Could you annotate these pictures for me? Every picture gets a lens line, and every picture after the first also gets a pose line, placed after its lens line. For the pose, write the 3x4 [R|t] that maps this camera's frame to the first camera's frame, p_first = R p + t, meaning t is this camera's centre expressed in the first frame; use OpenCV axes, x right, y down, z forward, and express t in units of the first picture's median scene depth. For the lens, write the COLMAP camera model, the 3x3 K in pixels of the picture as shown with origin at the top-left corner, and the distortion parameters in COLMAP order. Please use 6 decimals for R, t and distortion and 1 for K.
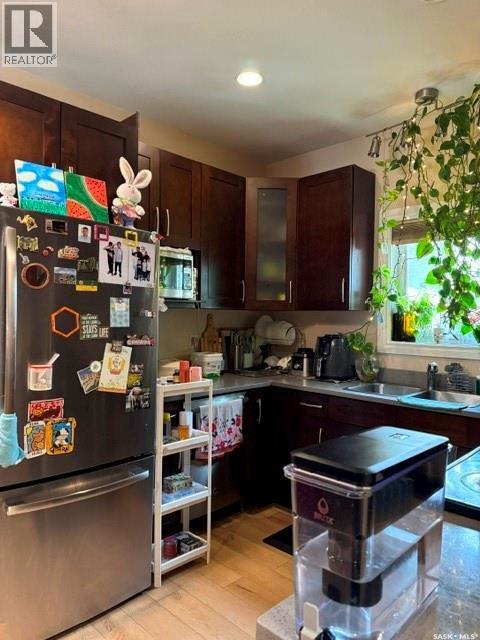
lens RADIAL K [[451.7, 0, 239.9], [0, 451.7, 319.9], [0, 0, 1]] dist [0.006459, 0.001553]
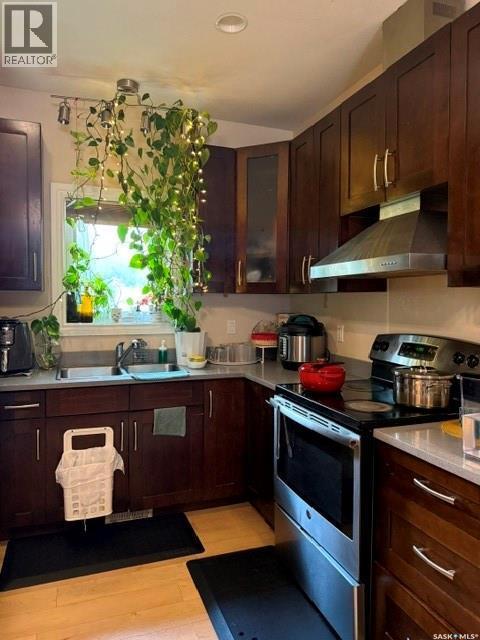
lens RADIAL K [[451.7, 0, 240.1], [0, 451.7, 319.6], [0, 0, 1]] dist [0.006459, 0.001553]
pose [[0.430239, -0.056111, 0.900970, -0.407699], [0.008216, 0.998268, 0.058247, -0.014874], [-0.902678, -0.017657, 0.429955, 0.282136]]
